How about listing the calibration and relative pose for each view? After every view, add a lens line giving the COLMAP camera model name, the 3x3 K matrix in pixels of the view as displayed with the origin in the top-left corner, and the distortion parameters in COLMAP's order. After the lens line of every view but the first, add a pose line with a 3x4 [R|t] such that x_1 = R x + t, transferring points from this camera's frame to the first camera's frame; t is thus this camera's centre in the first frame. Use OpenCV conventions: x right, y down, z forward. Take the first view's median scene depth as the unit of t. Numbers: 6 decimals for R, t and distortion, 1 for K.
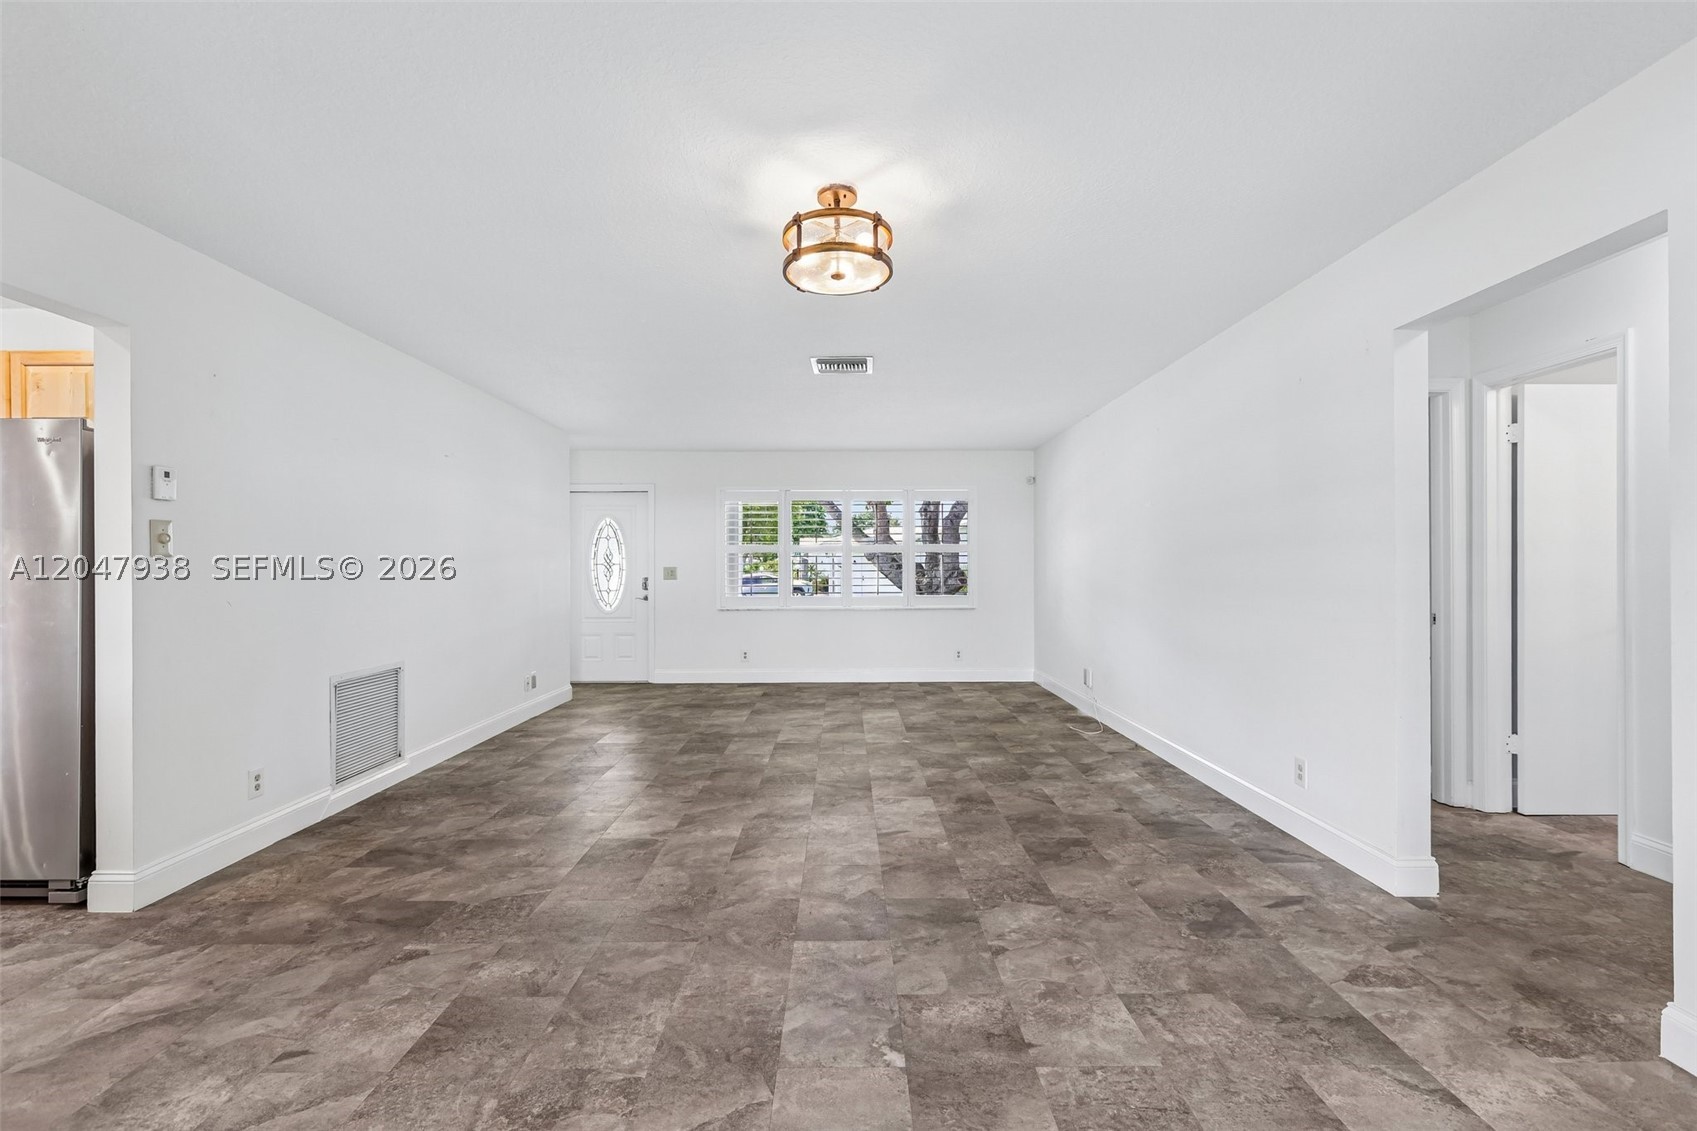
lens RADIAL K [[758.4, 0, 846.4], [0, 758.4, 569.6], [0, 0, 1]] dist [-0.000217, 0.001060]
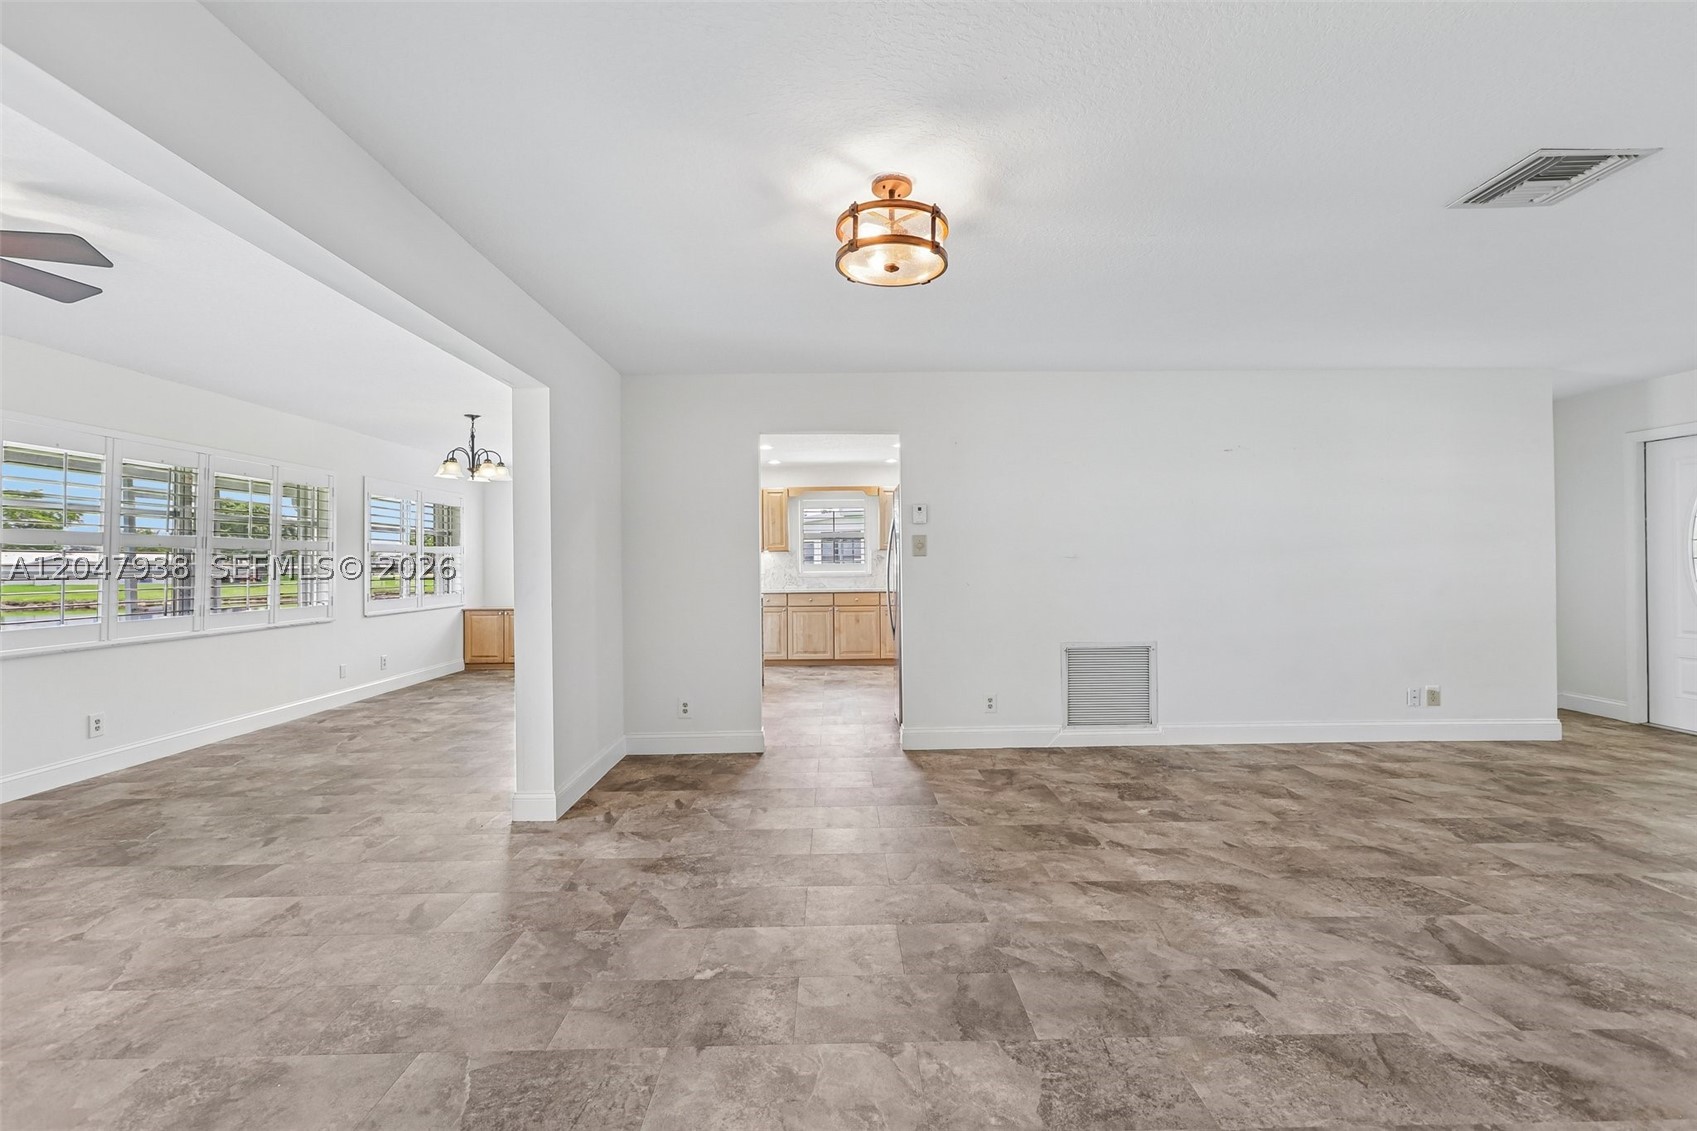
lens RADIAL K [[752.8, 0, 848.2], [0, 752.8, 560.4], [0, 0, 1]] dist [-0.004016, 0.003068]
pose [[0.012149, -0.000381, -0.999926, 0.743082], [0.008638, 0.999963, -0.000277, -0.006864], [0.999889, -0.008634, 0.012152, 0.716511]]
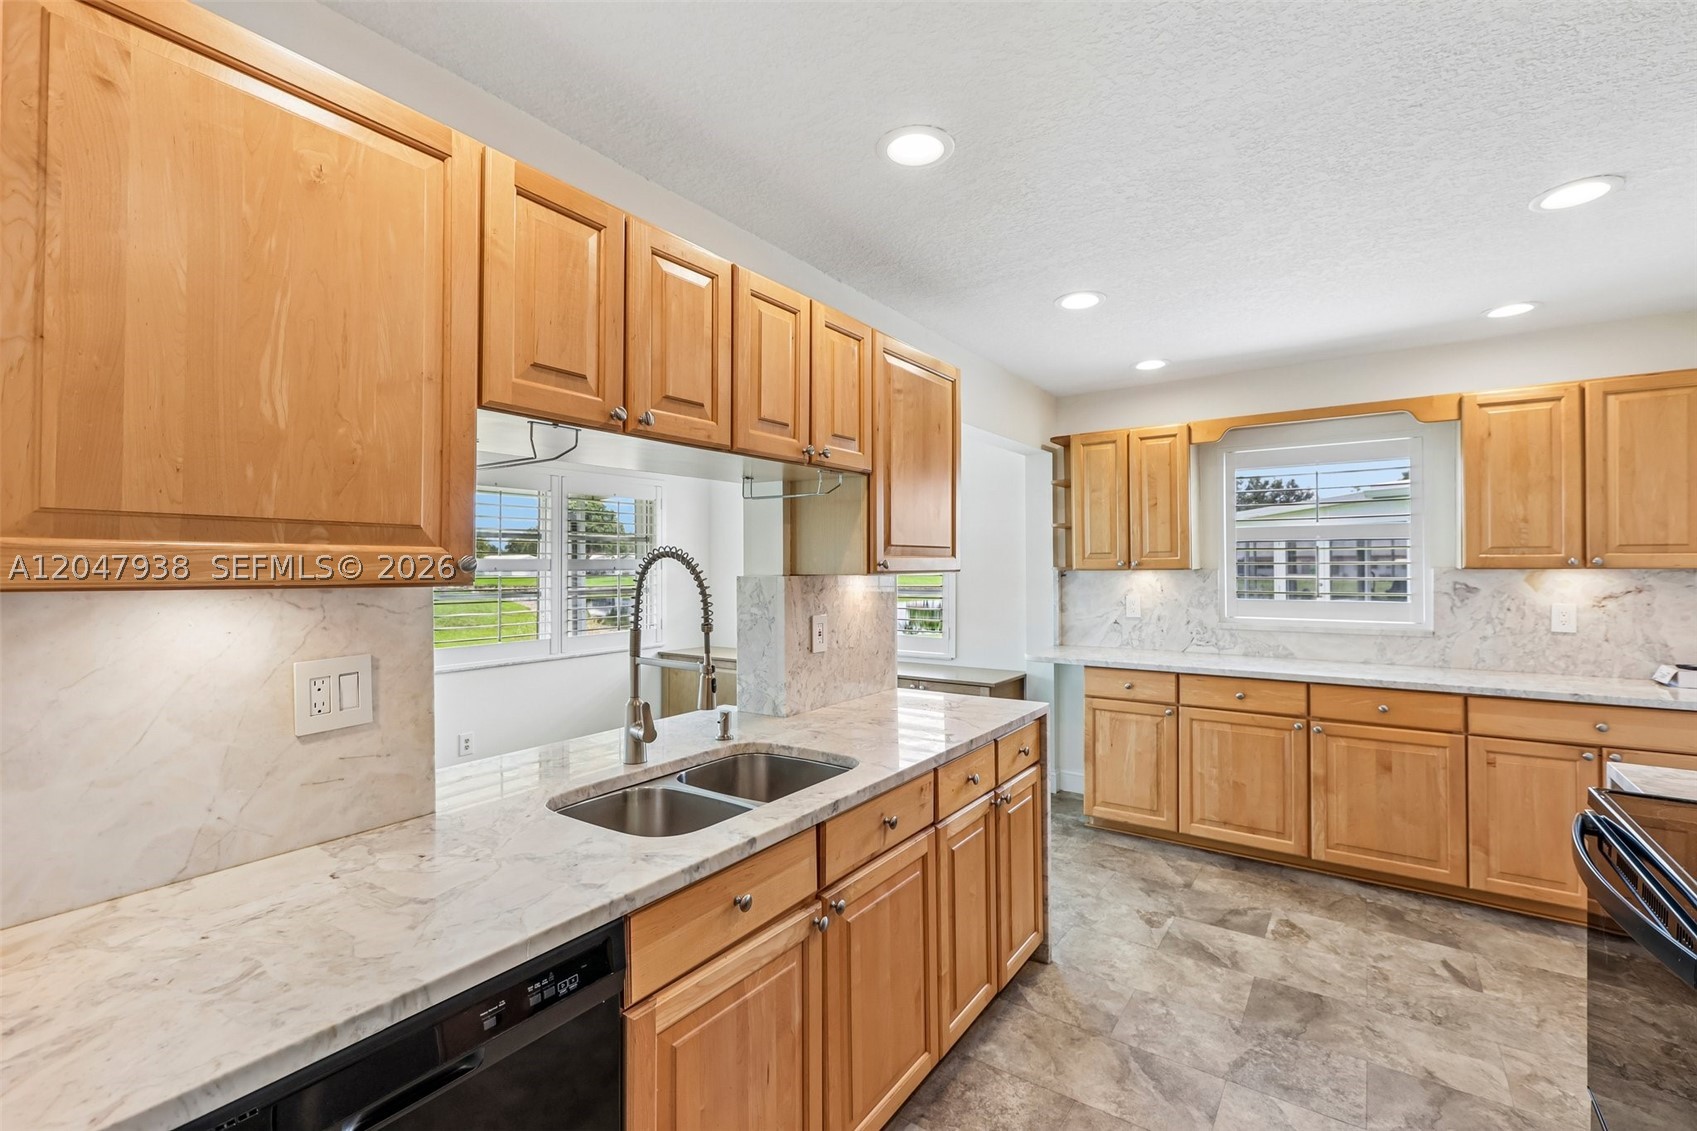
lens RADIAL K [[752.8, 0, 848.2], [0, 752.8, 560.4], [0, 0, 1]] dist [-0.004016, 0.003068]
pose [[-0.577869, 0.000540, -0.816129, -0.819721], [0.003614, 0.999992, -0.001898, -0.061513], [0.816122, -0.004046, -0.577866, 0.779053]]
